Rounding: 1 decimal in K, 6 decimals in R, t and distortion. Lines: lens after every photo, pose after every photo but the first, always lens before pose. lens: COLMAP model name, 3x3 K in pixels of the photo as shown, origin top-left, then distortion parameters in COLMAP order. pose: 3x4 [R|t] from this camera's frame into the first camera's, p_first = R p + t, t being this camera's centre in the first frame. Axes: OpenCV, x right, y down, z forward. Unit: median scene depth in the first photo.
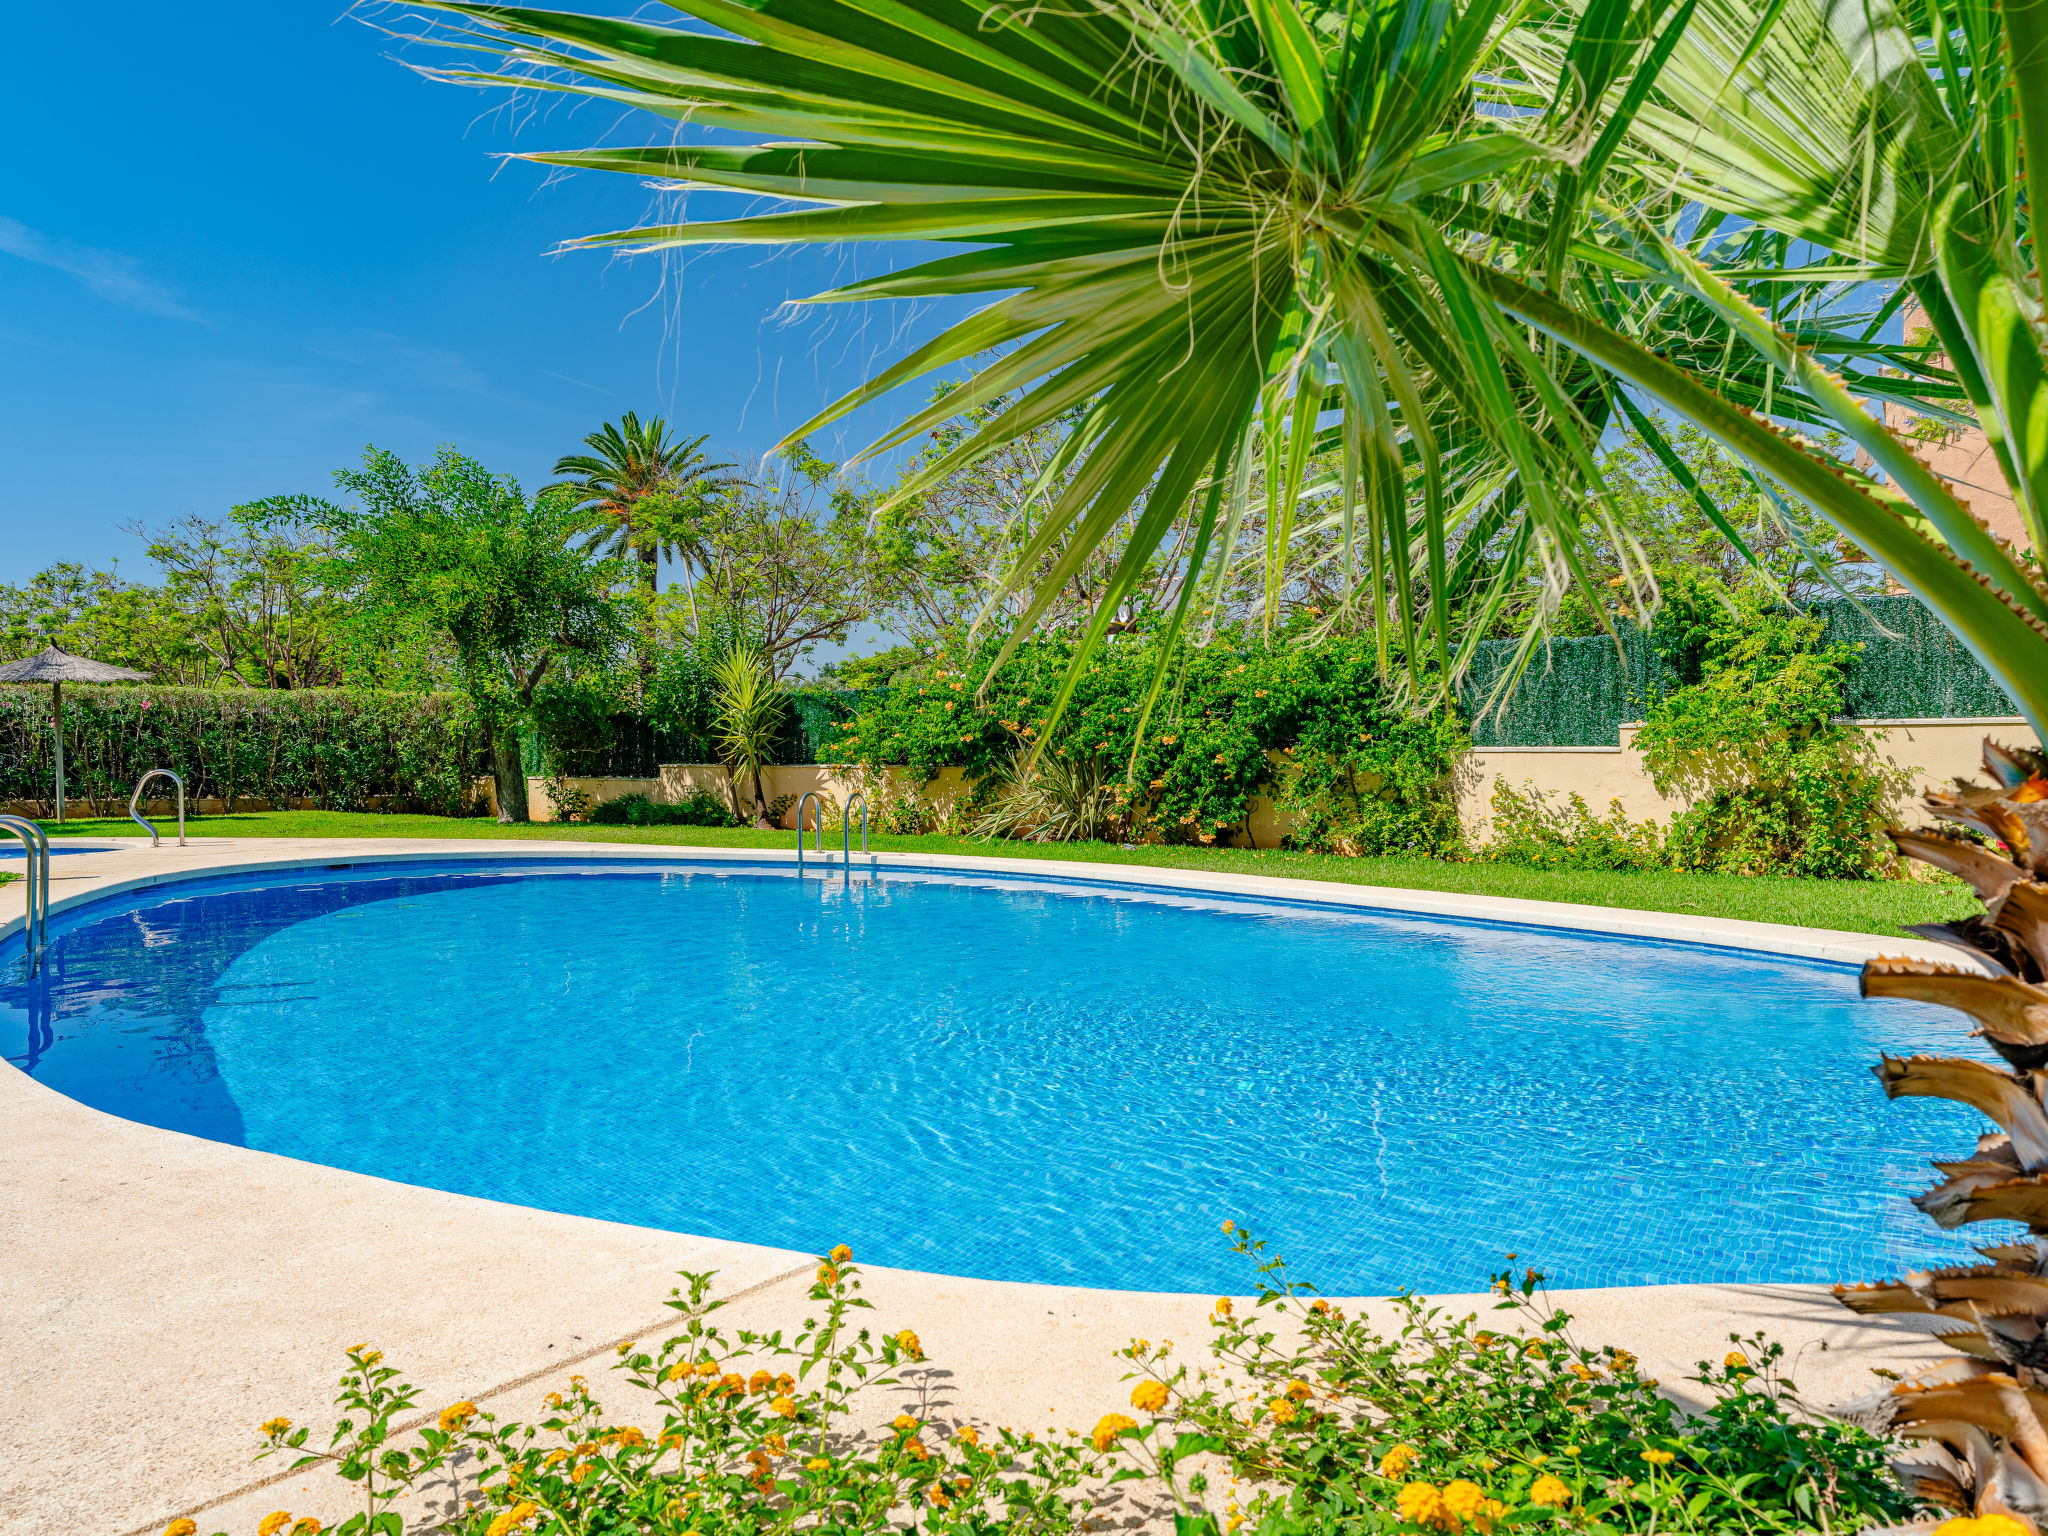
lens RADIAL K [[1323.4, 0, 1024.0], [0, 1323.4, 768.0], [0, 0, 1]] dist [0.029402, 0.001218]
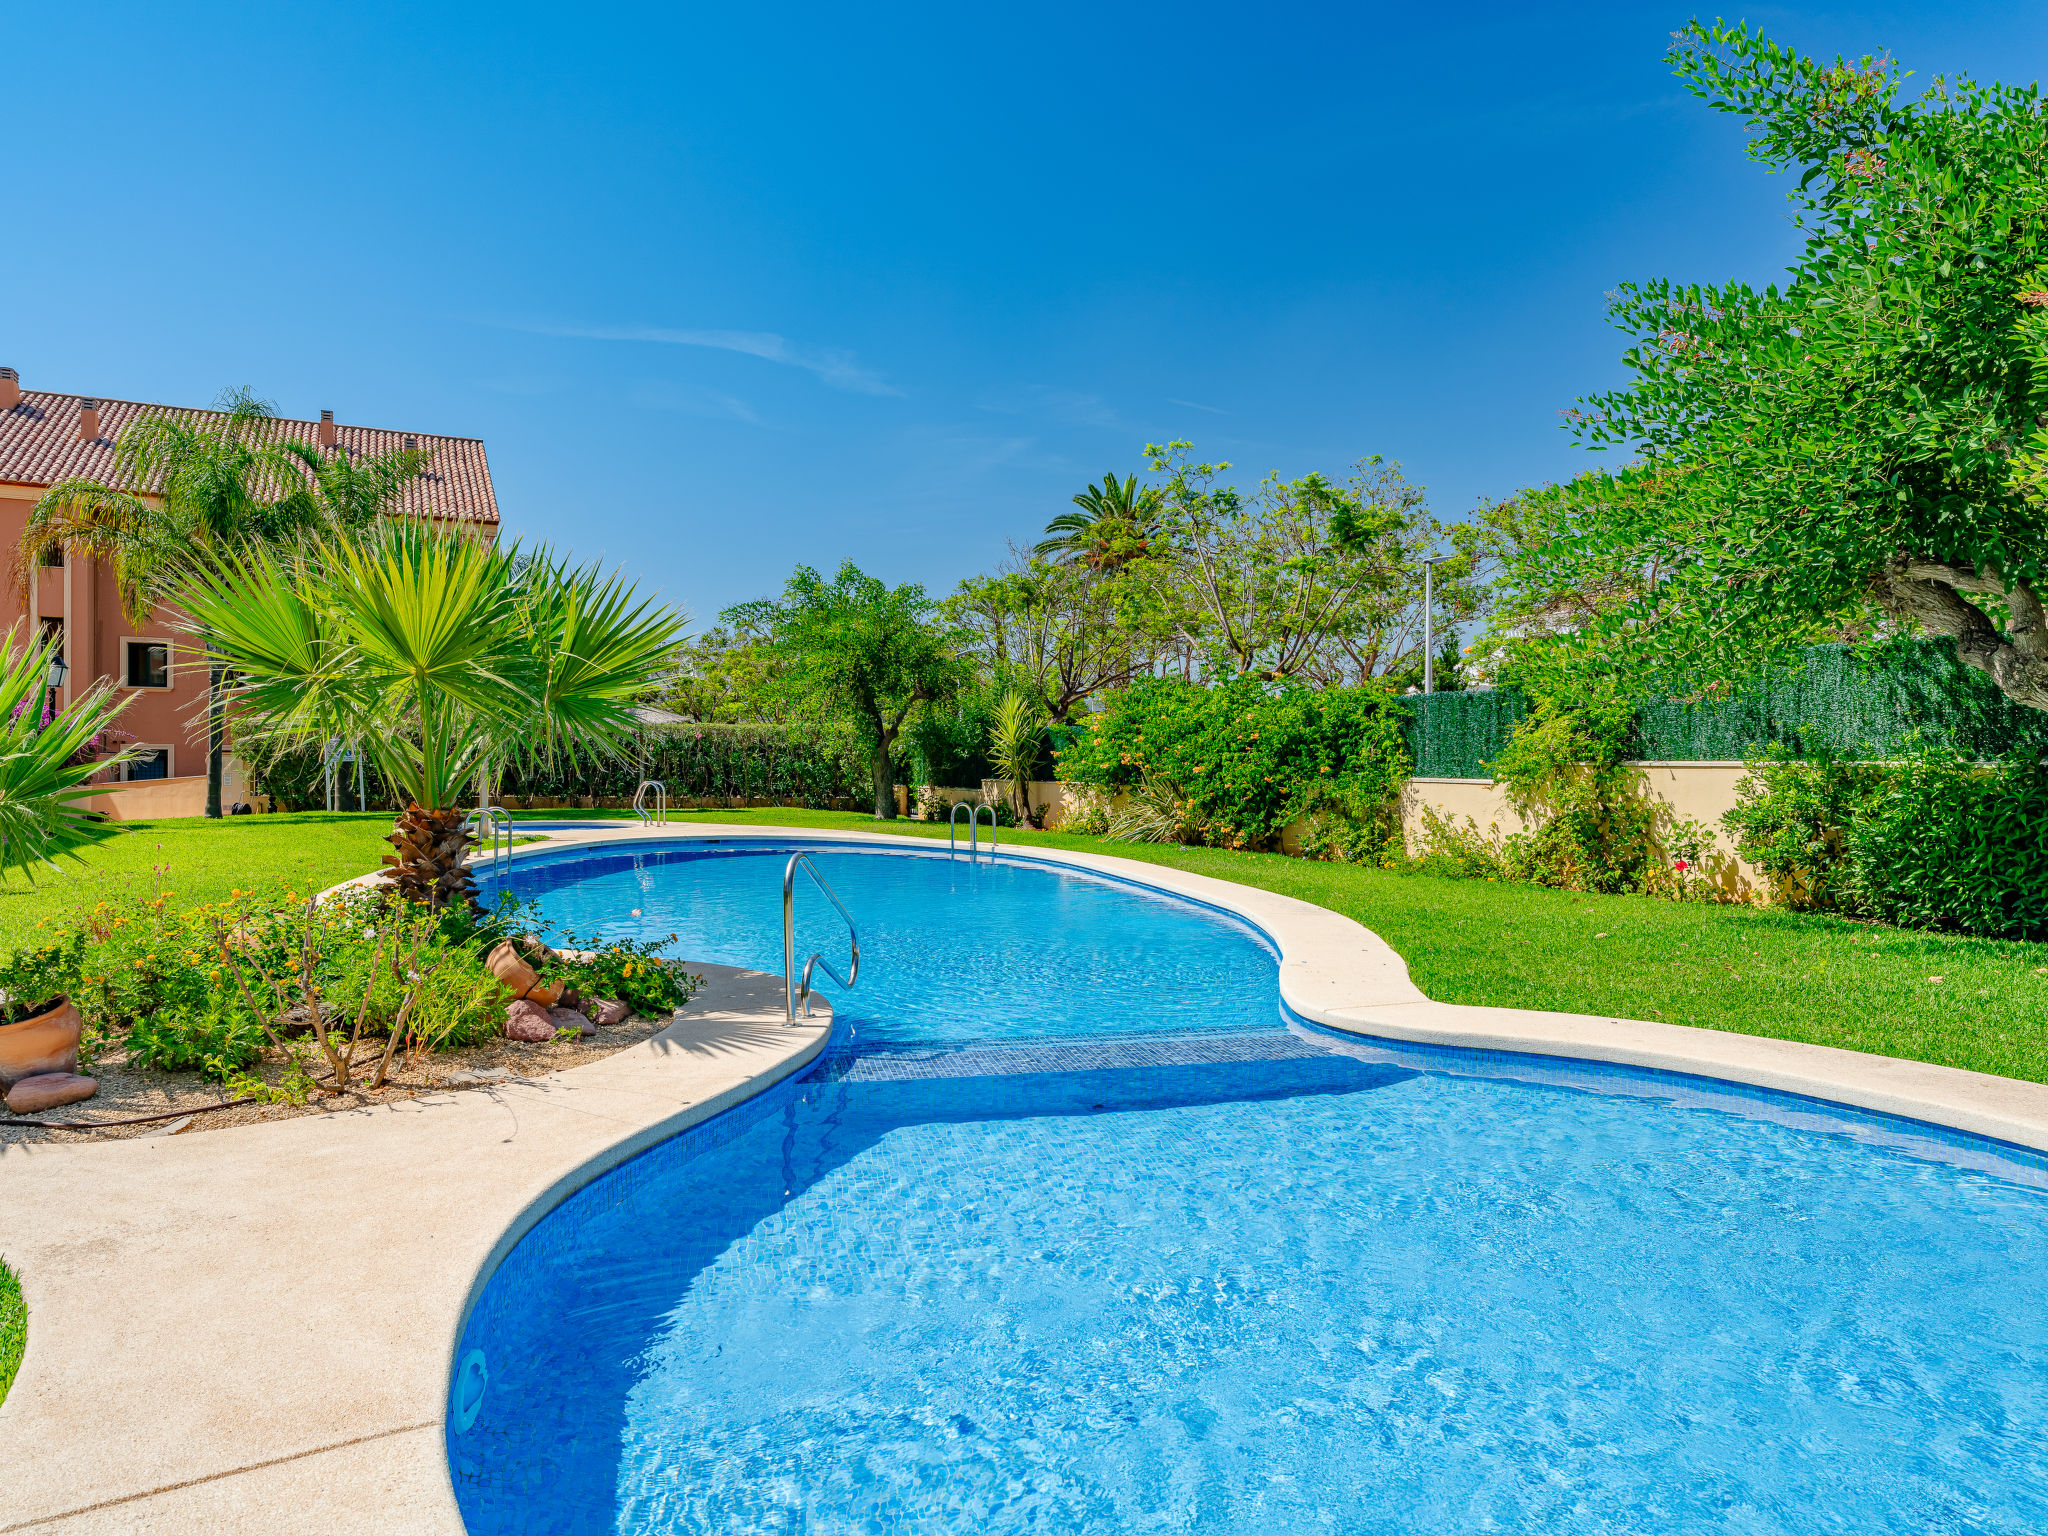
lens RADIAL K [[1308.5, 0, 970.6], [0, 1308.5, 825.8], [0, 0, 1]] dist [-0.001591, 0.000419]
pose [[0.880471, 0.030483, -0.473119, 0.392377], [-0.012277, 0.999062, 0.041521, -0.011827], [0.473941, -0.030750, 0.880020, -0.206410]]
